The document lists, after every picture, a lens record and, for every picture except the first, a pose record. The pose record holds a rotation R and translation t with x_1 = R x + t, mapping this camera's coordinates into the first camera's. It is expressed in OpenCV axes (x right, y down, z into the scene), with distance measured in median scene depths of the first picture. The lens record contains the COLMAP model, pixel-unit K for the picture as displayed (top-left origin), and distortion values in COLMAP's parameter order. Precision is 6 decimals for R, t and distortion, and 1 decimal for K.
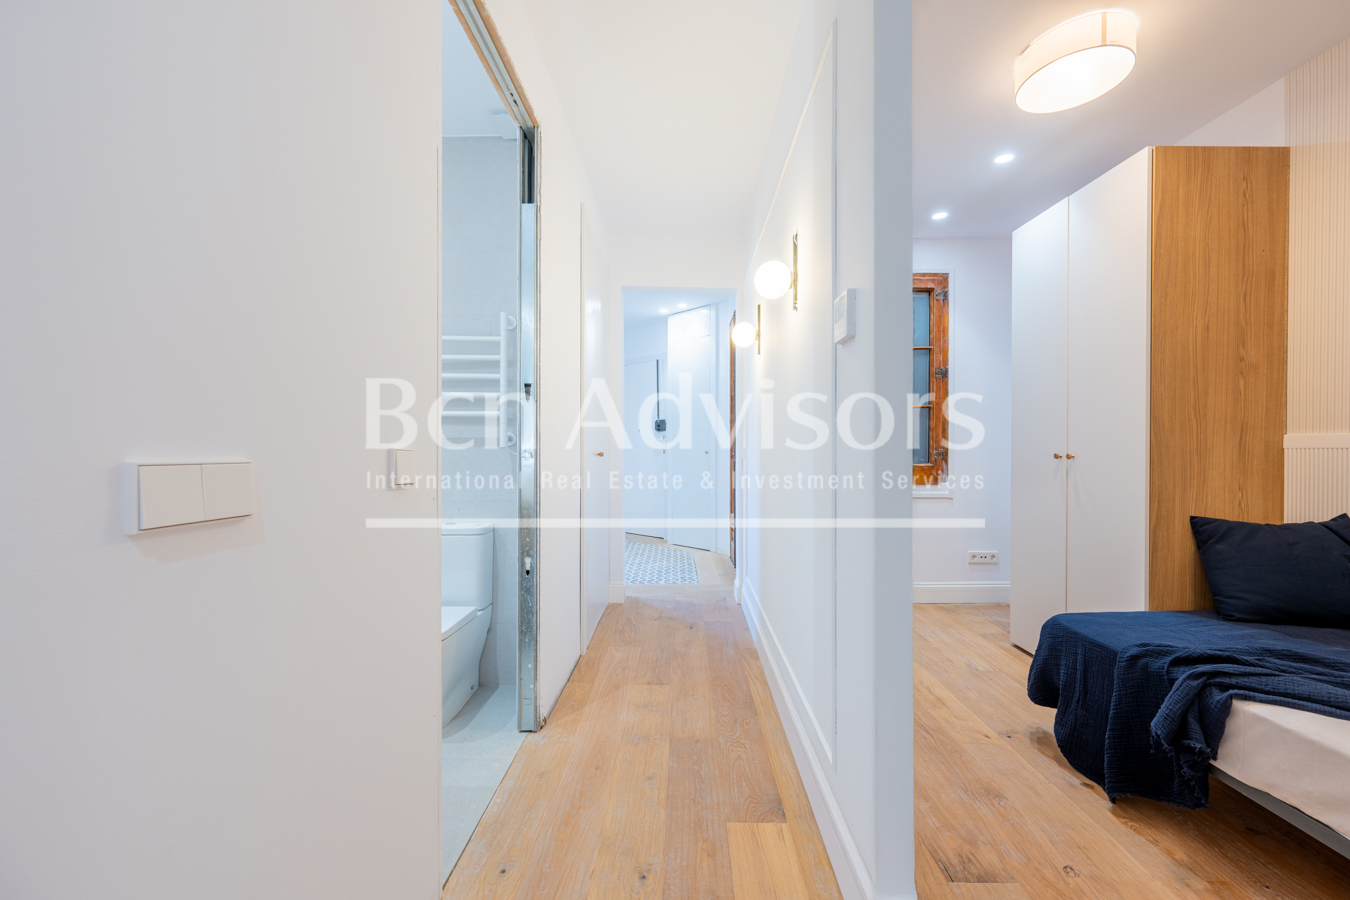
lens RADIAL K [[543.0, 0, 680.7], [0, 543.0, 454.4], [0, 0, 1]] dist [-0.001371, 0.000961]
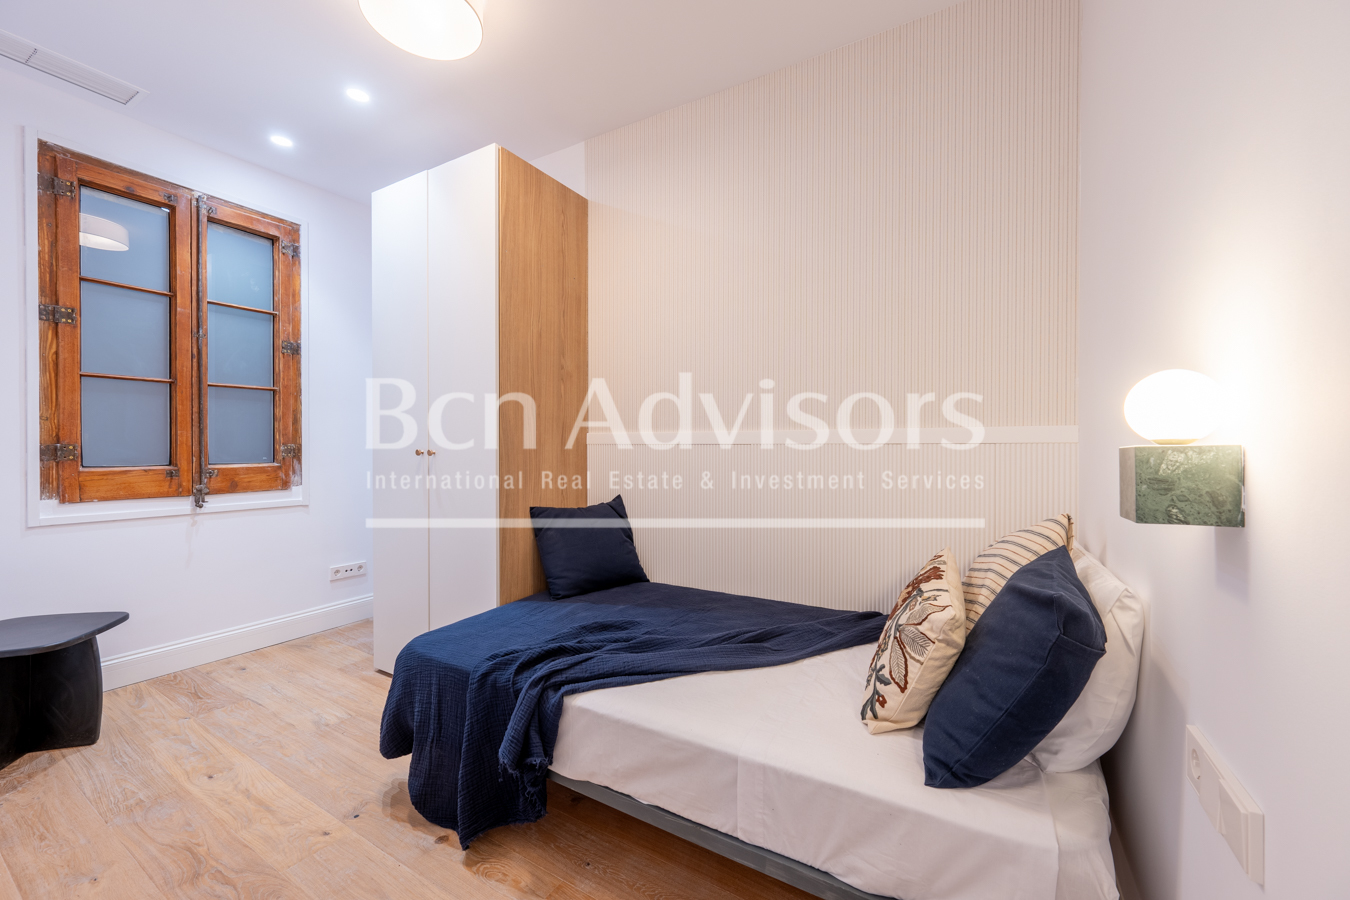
lens RADIAL K [[536.2, 0, 672.0], [0, 536.2, 451.6], [0, 0, 1]] dist [-0.002096, -0.000251]
pose [[0.528488, -0.009440, 0.848889, 0.202664], [0.006262, 0.999954, 0.007222, -0.002559], [-0.848918, 0.001499, 0.528523, 0.215998]]
